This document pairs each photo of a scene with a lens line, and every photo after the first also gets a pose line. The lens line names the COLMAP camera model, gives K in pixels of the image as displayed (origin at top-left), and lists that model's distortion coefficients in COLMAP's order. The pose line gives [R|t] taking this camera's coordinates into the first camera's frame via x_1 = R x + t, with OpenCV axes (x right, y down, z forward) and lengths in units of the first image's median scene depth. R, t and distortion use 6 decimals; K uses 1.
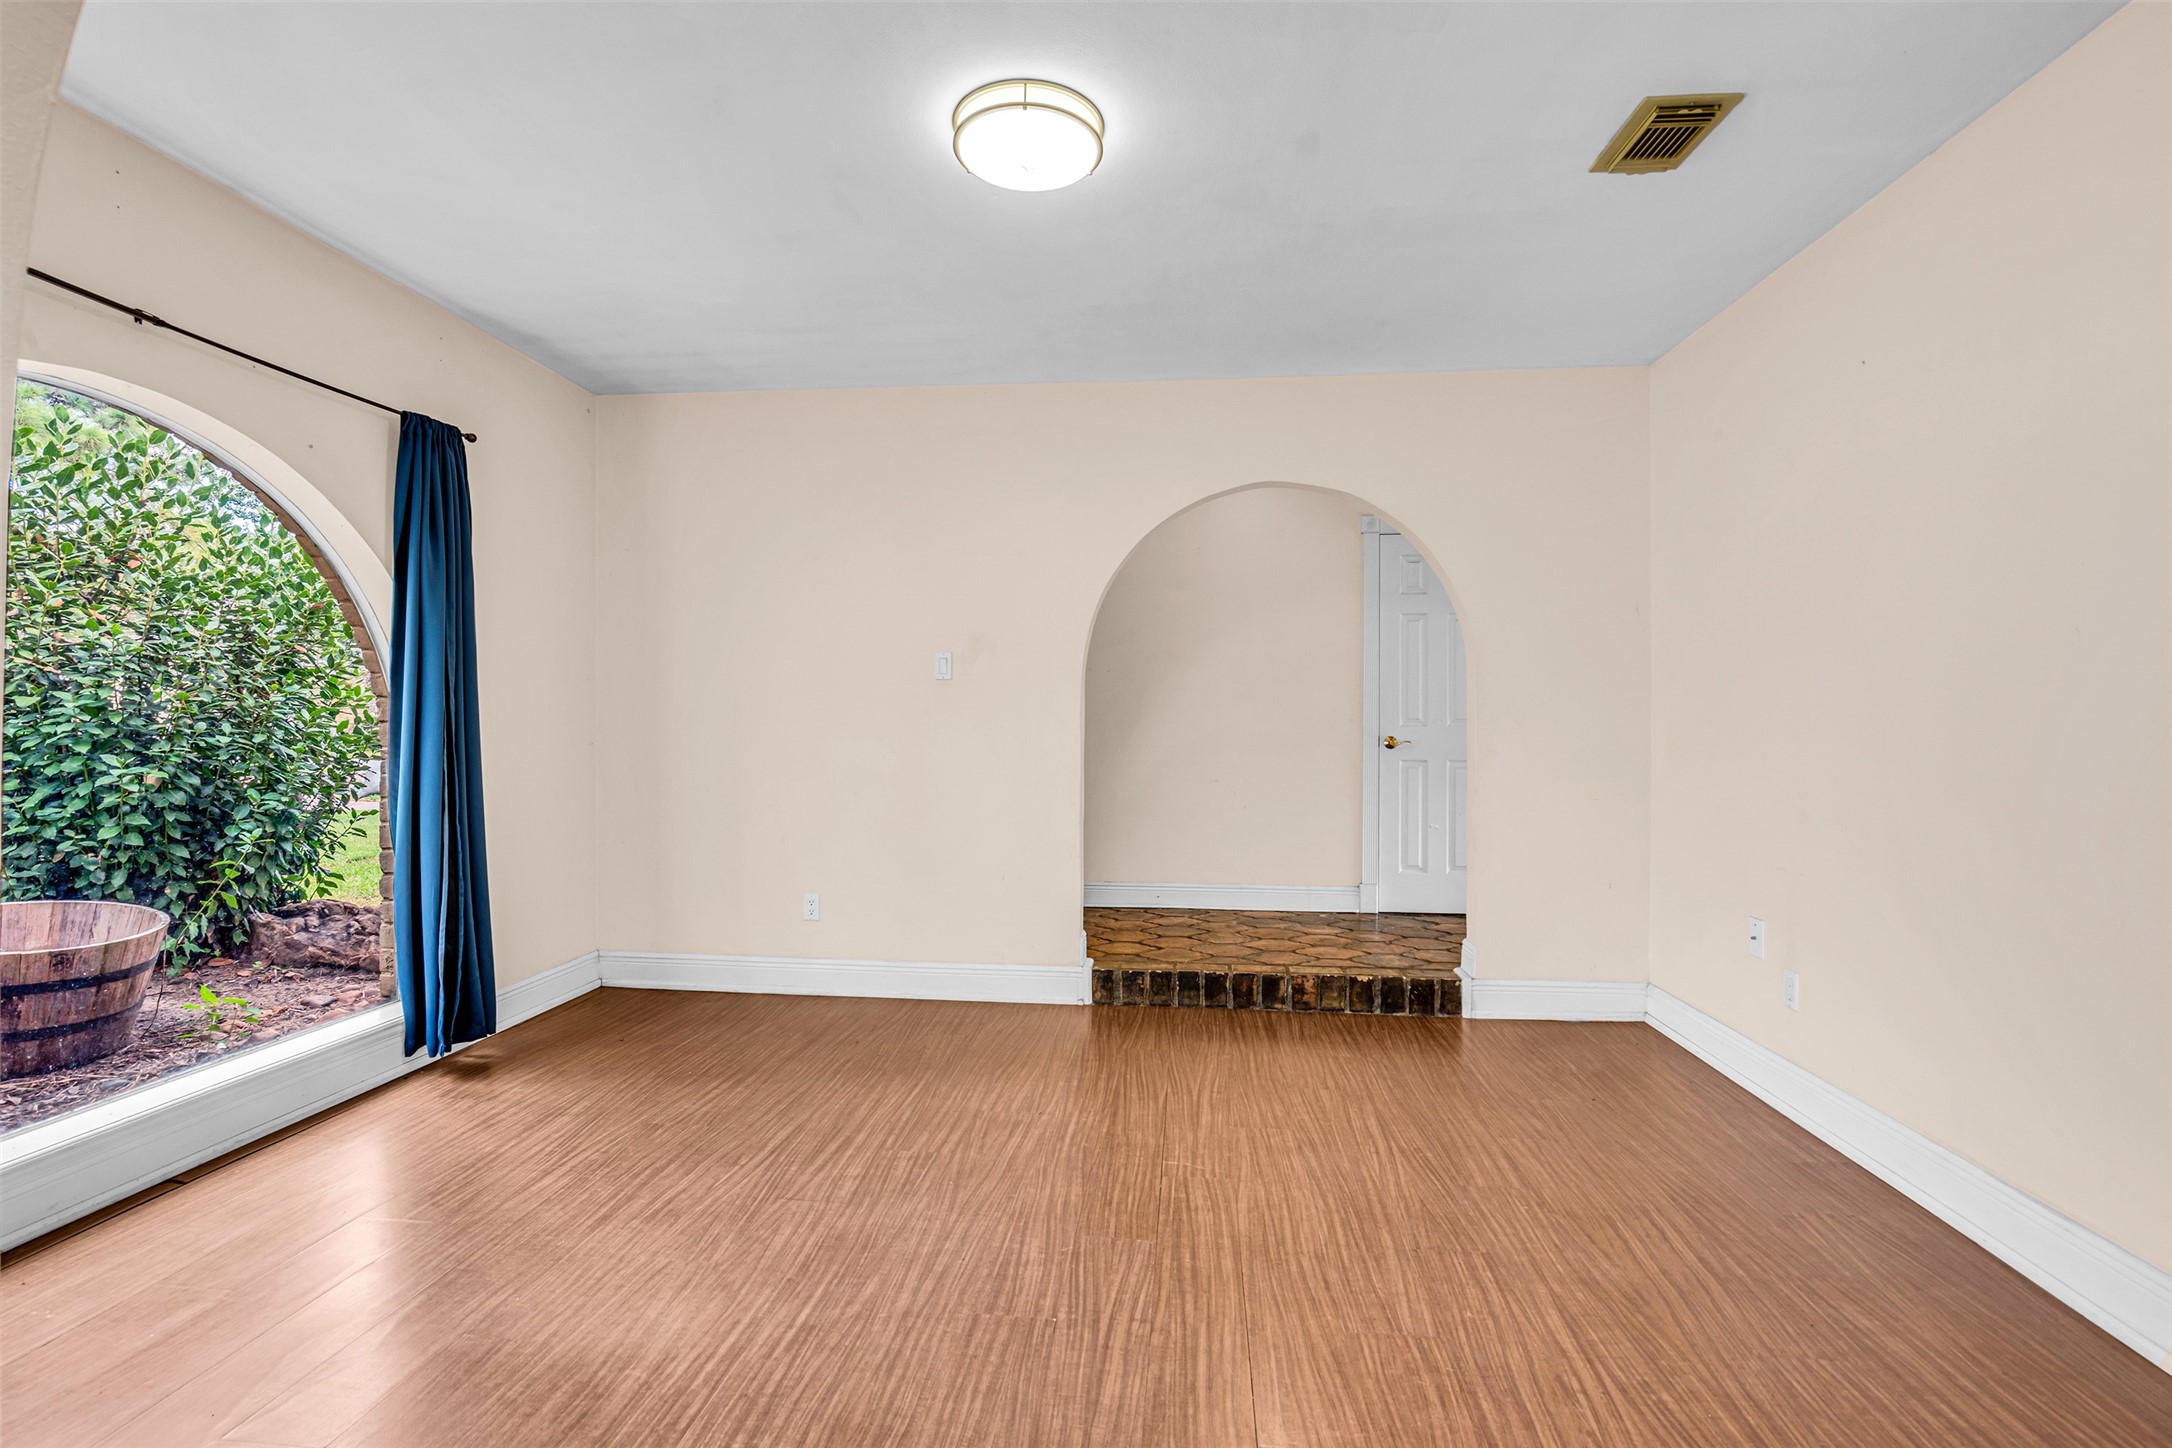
lens RADIAL K [[993.0, 0, 1081.8], [0, 993.0, 717.0], [0, 0, 1]] dist [-0.001579, 0.000154]
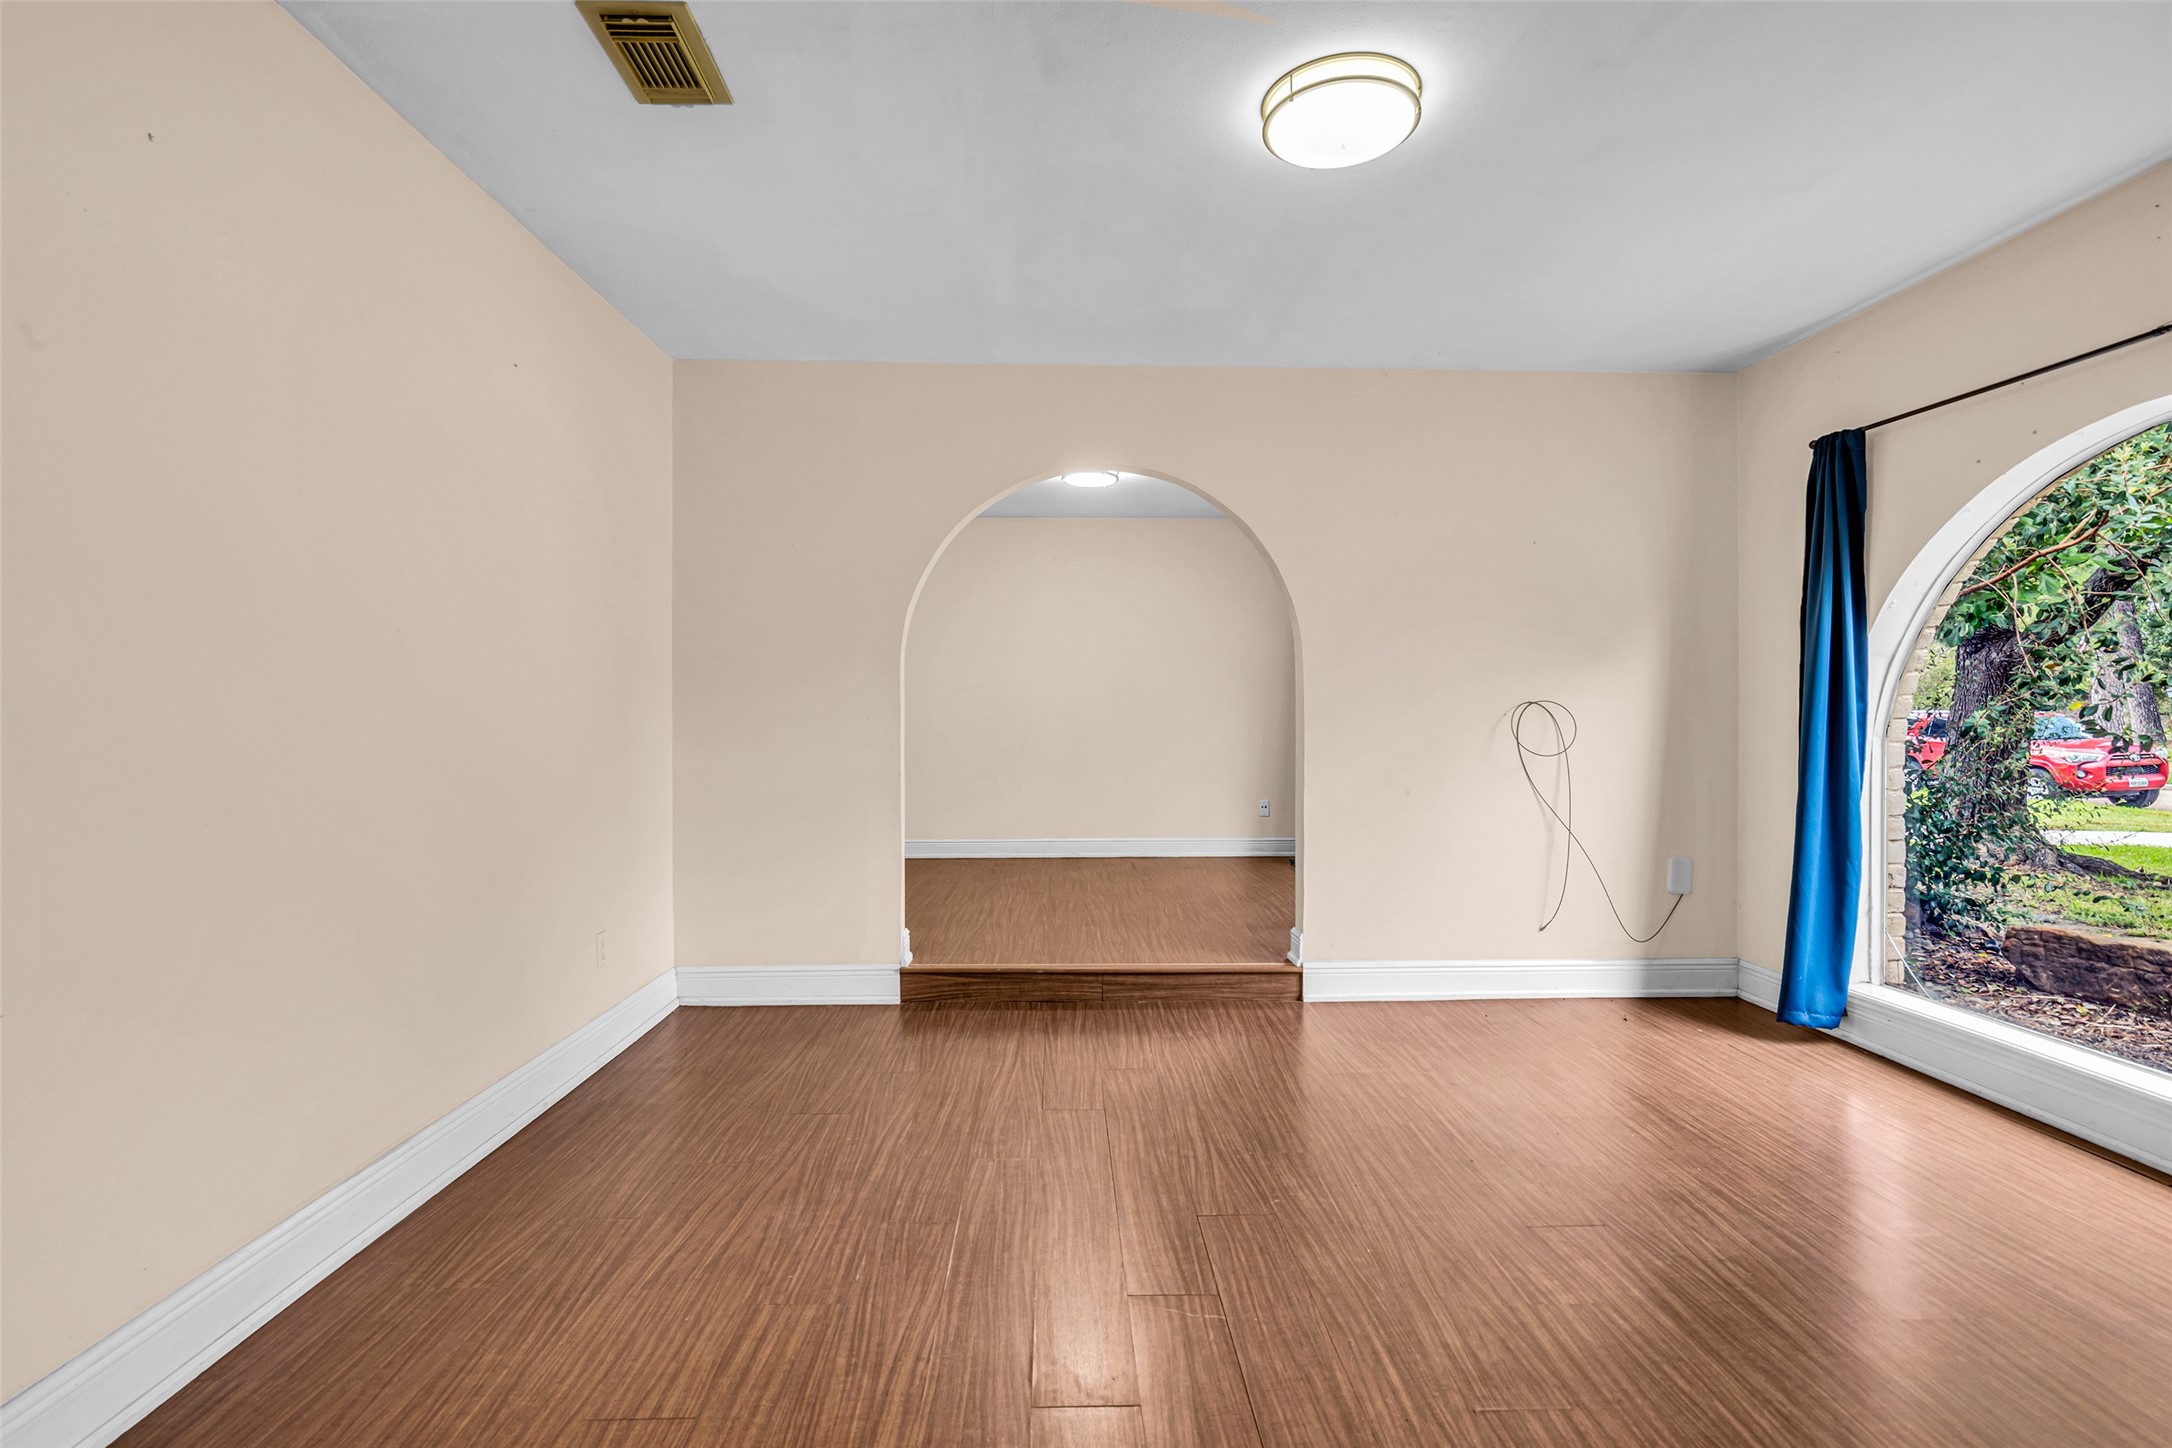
lens RADIAL K [[993.0, 0, 1081.8], [0, 993.0, 721.4], [0, 0, 1]] dist [-0.001579, 0.000154]
pose [[-0.990623, -0.005339, -0.136523, 0.275916], [-0.005635, 0.999983, 0.001786, 0.010036], [0.136511, 0.002539, -0.990635, 1.637046]]
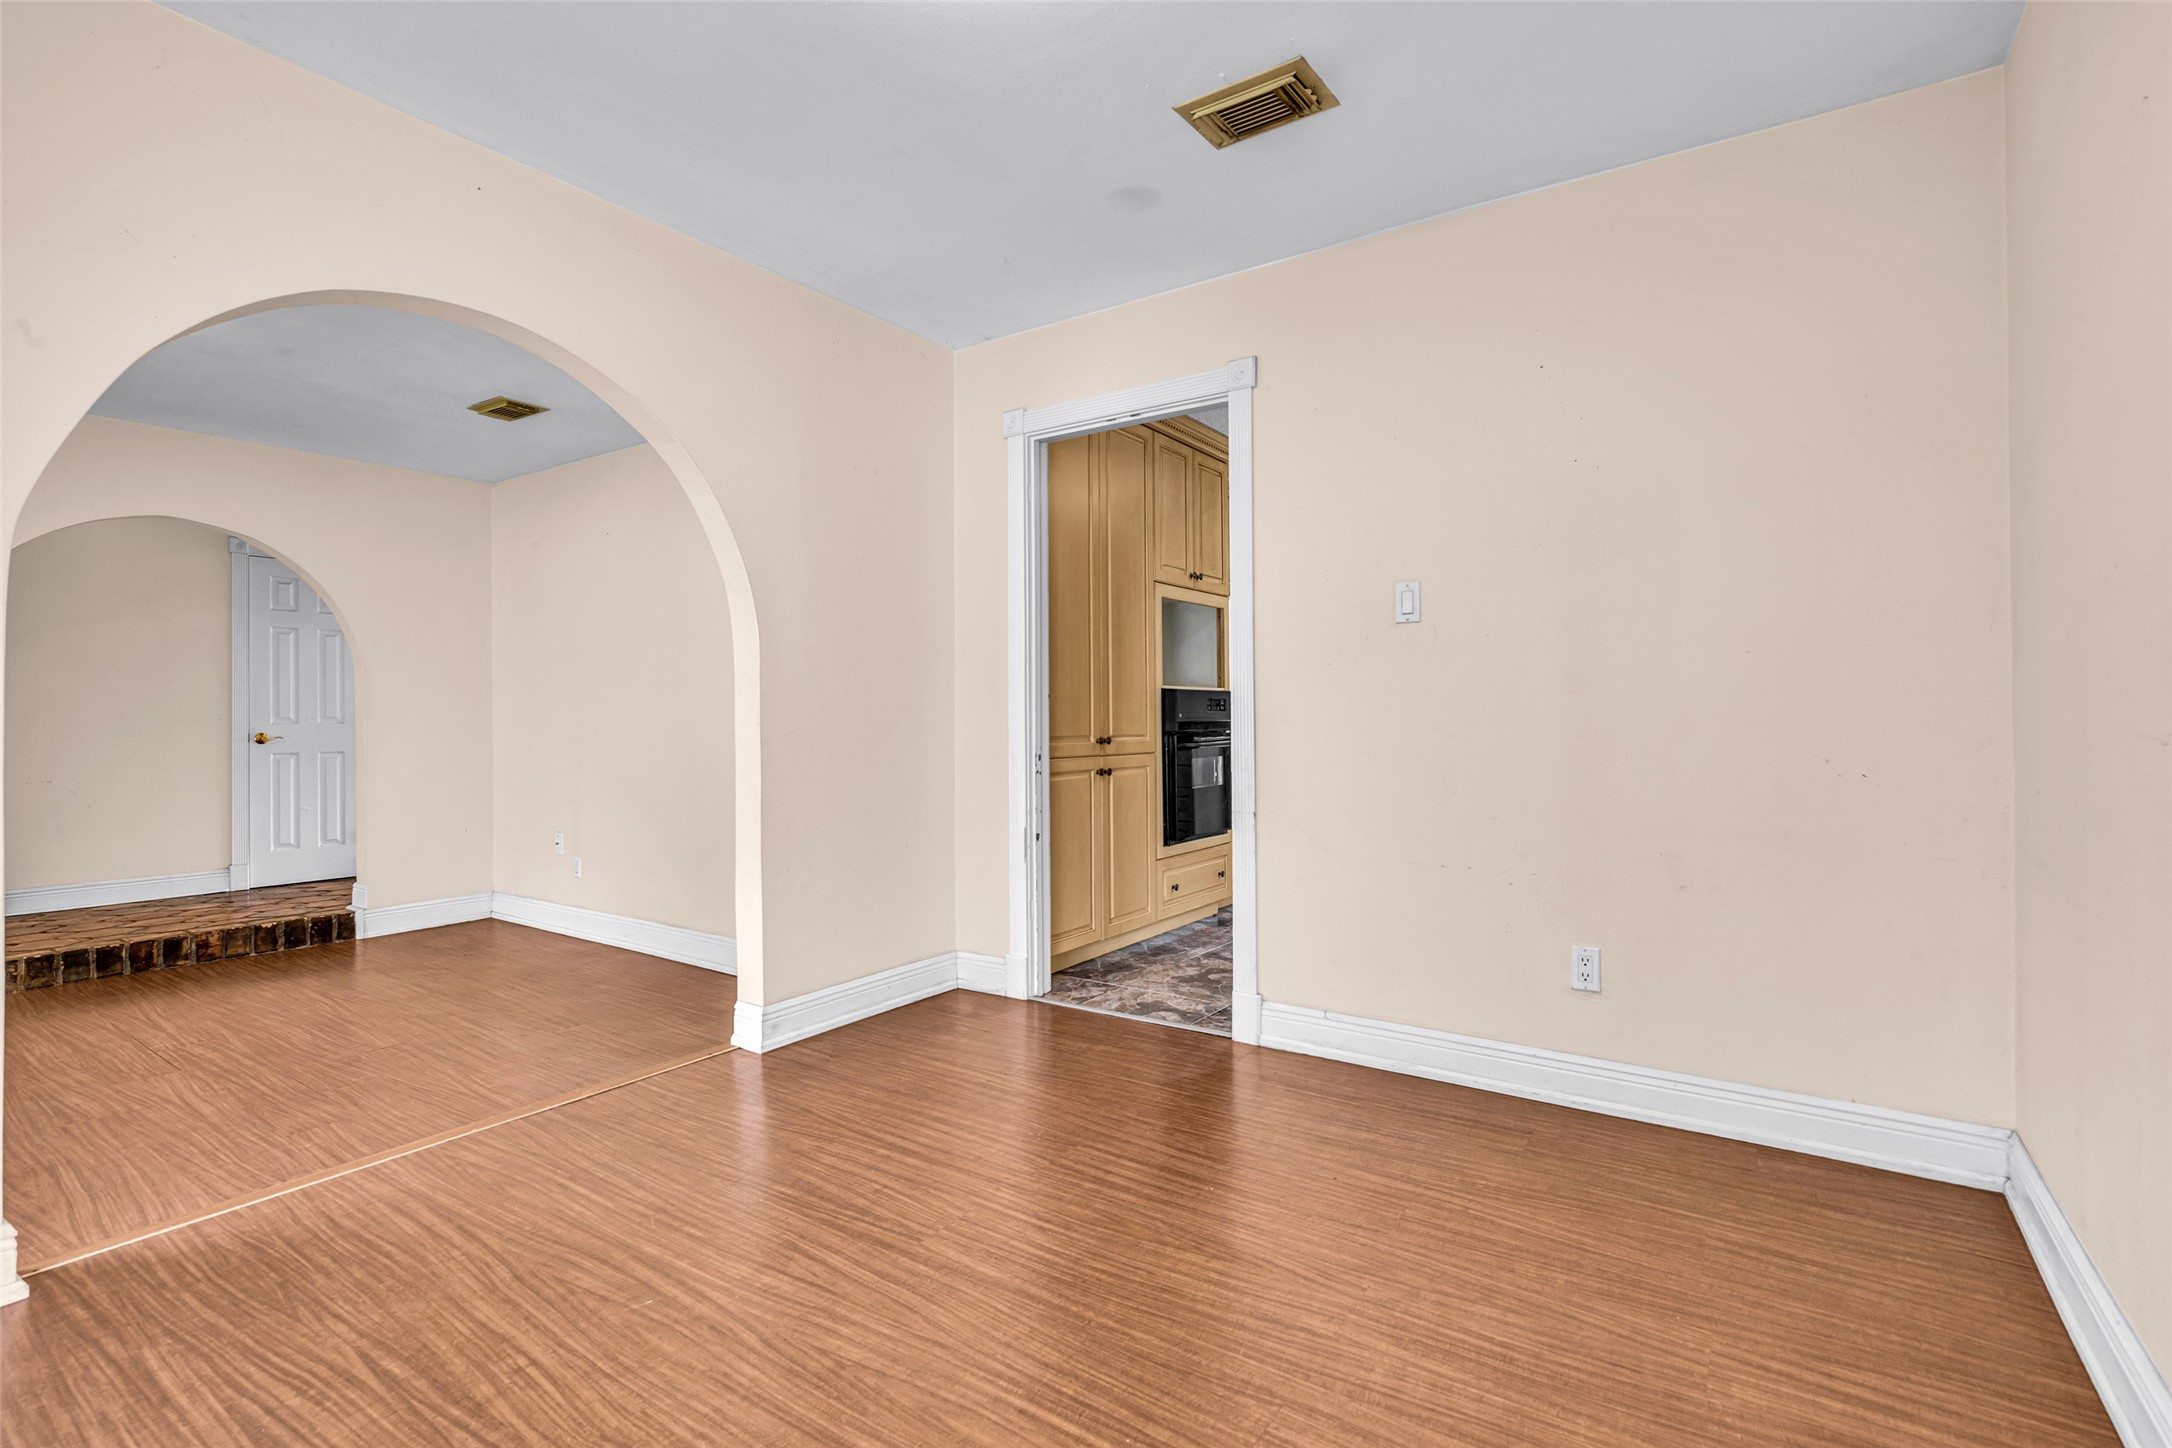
lens RADIAL K [[993.0, 0, 1074.1], [0, 993.0, 727.8], [0, 0, 1]] dist [-0.001579, 0.000154]
pose [[0.477983, -0.015051, 0.878240, -0.476963], [0.001276, 0.999864, 0.016441, -0.008369], [-0.878368, -0.006738, 0.477937, -0.721681]]
